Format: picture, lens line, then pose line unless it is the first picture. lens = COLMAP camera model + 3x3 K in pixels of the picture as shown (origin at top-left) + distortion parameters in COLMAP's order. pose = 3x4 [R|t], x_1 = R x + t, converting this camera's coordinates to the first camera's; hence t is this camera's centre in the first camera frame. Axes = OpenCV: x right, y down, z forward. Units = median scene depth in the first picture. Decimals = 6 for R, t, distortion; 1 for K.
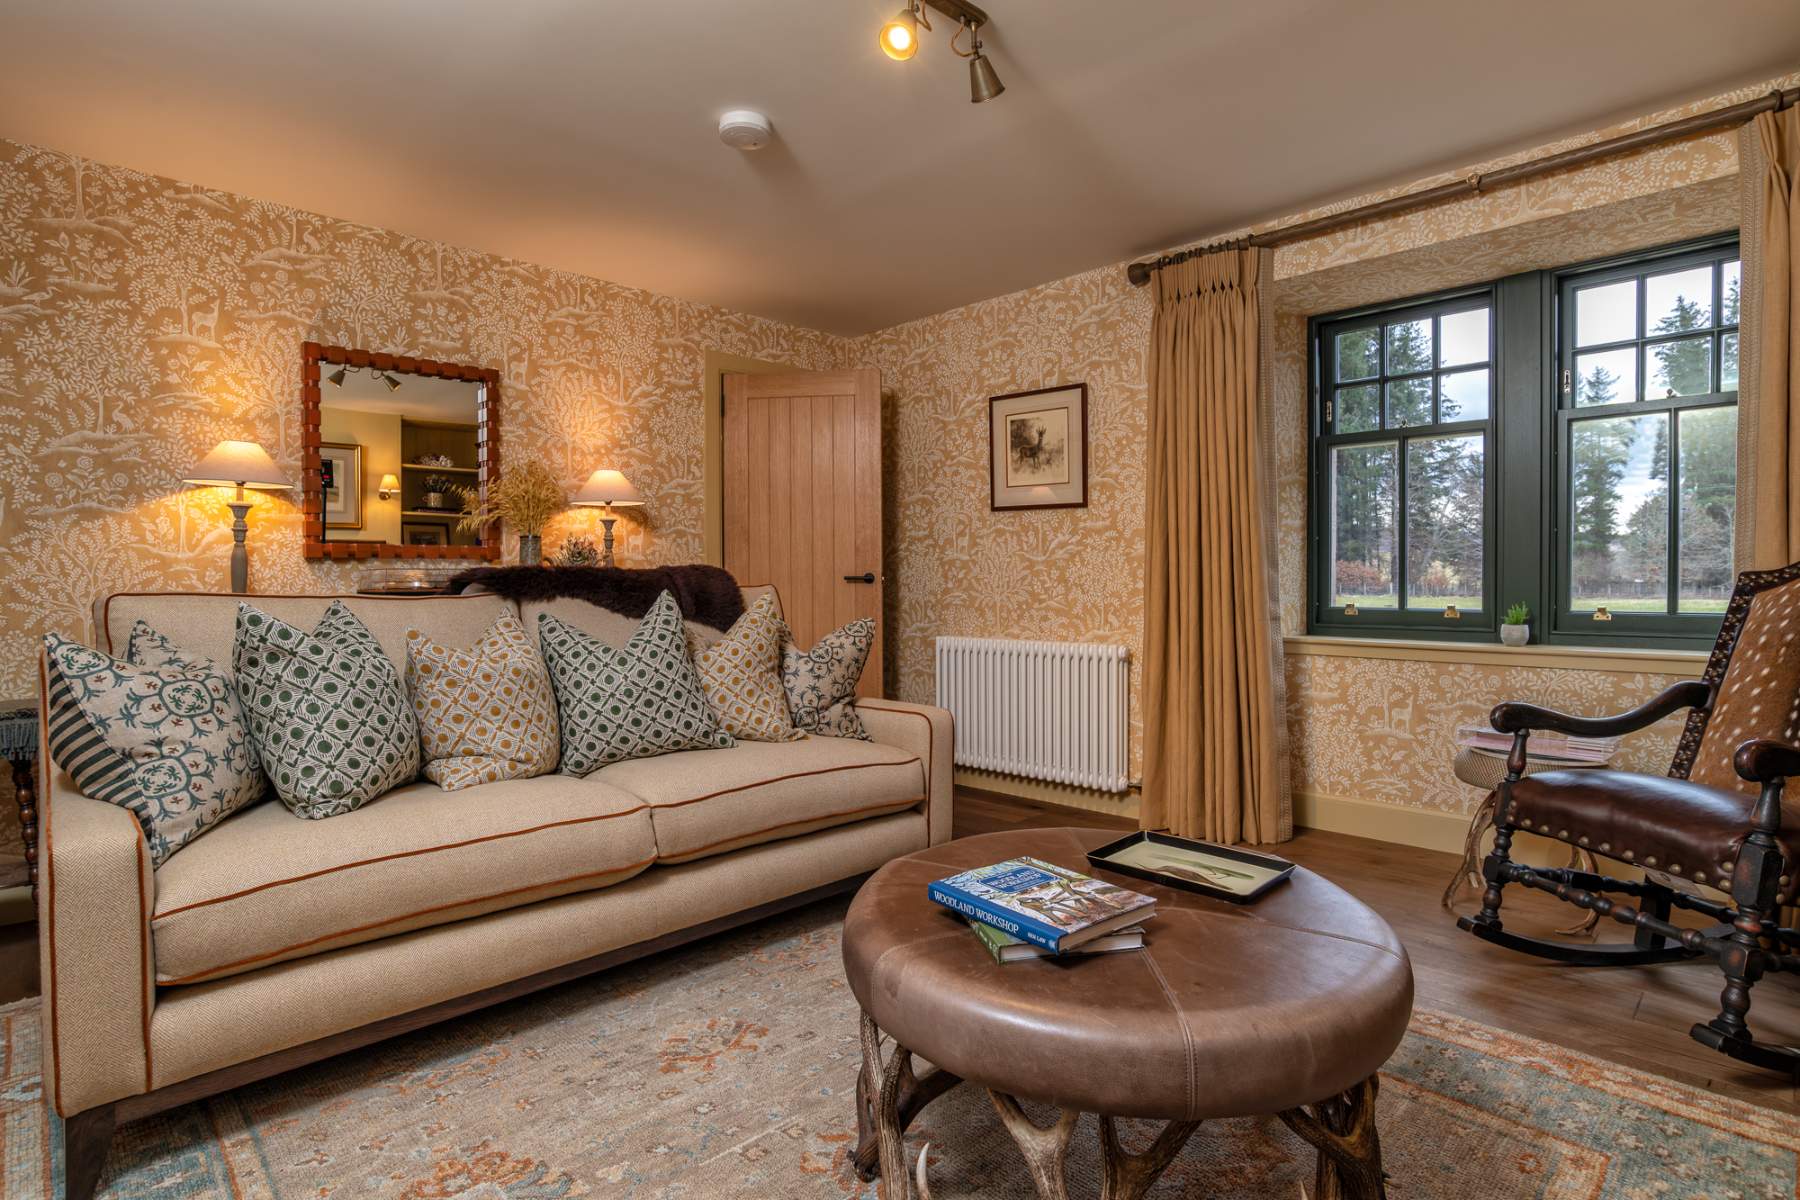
lens RADIAL K [[905.3, 0, 900.0], [0, 905.3, 600.0], [0, 0, 1]] dist [0.001100, 0.000350]
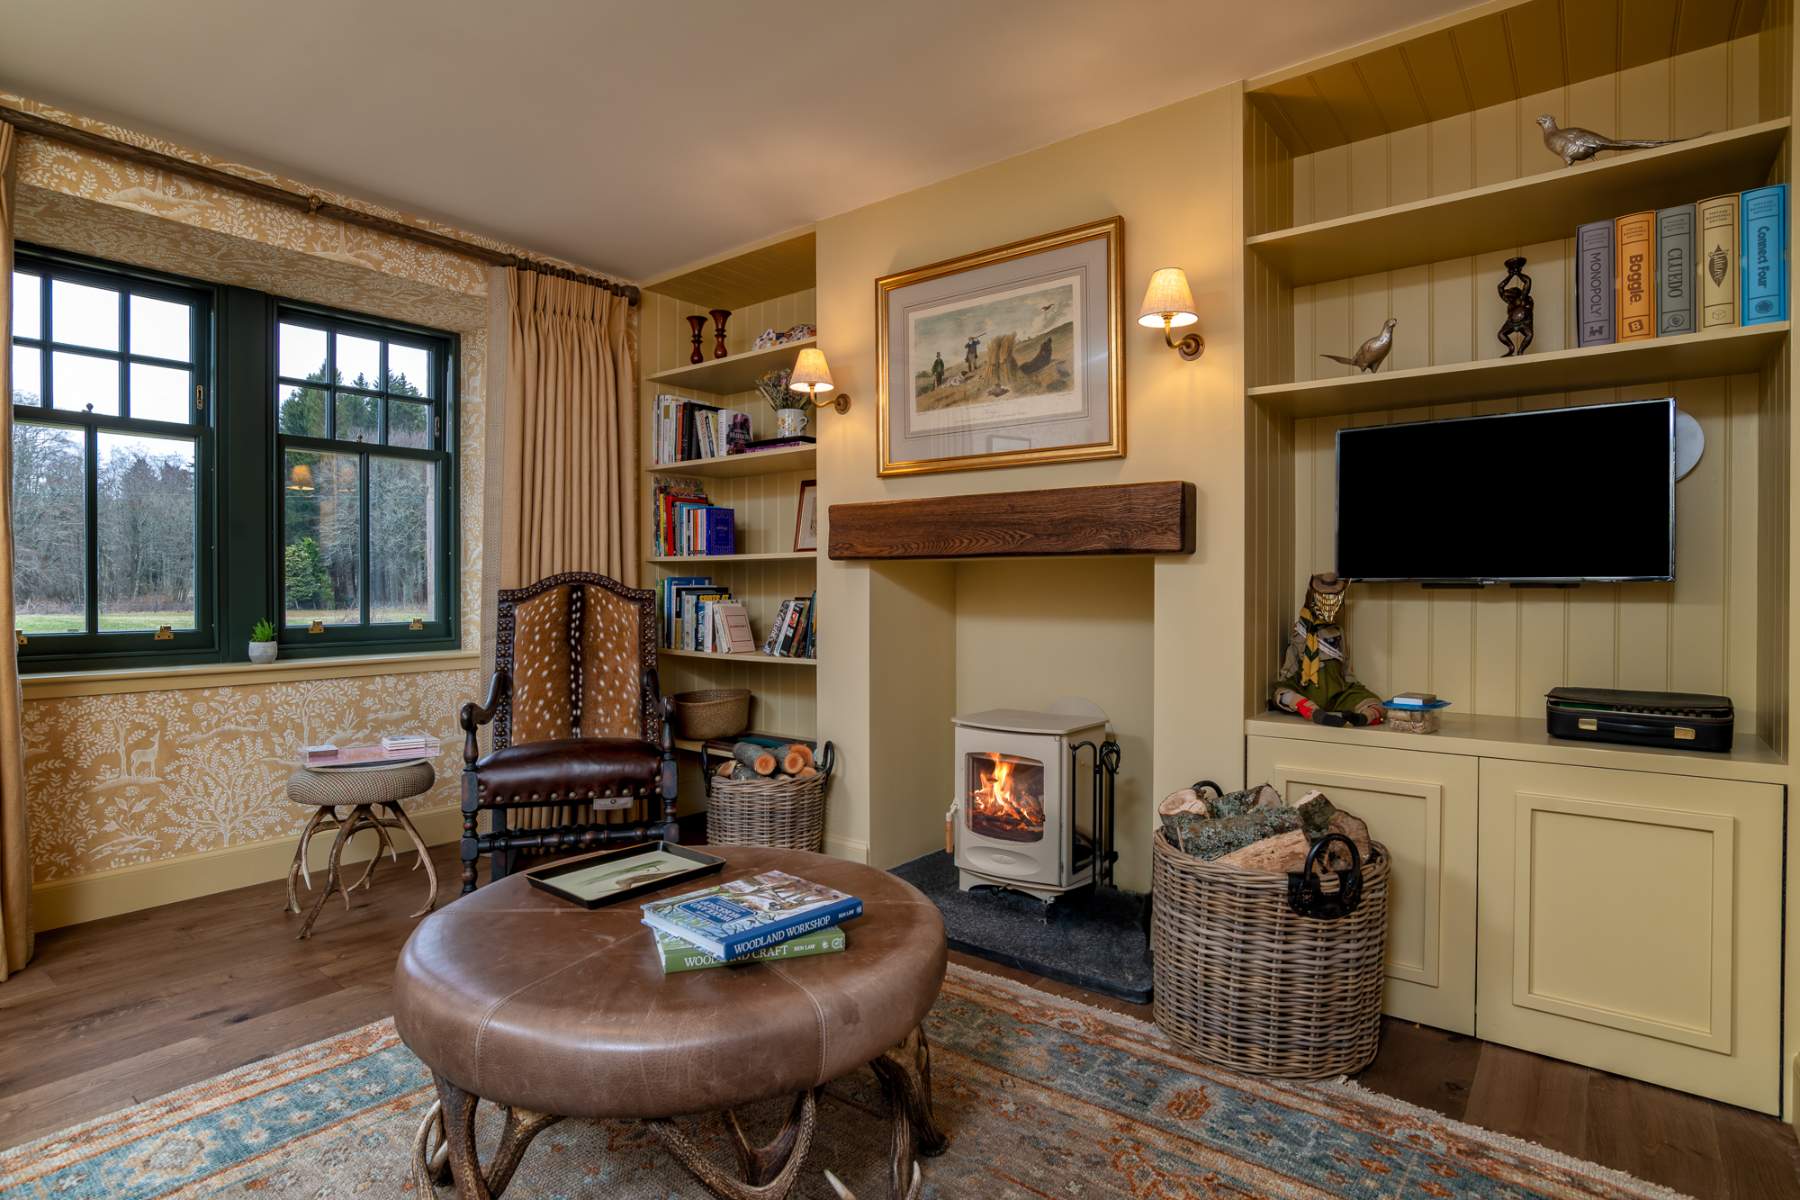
lens RADIAL K [[928.4, 0, 900.0], [0, 928.4, 600.0], [0, 0, 1]] dist [-0.033670, 0.001305]
pose [[-0.126273, -0.007004, 0.991971, -0.464496], [0.024736, 0.999642, 0.010207, -0.013334], [-0.991687, 0.025826, -0.126054, 0.496360]]
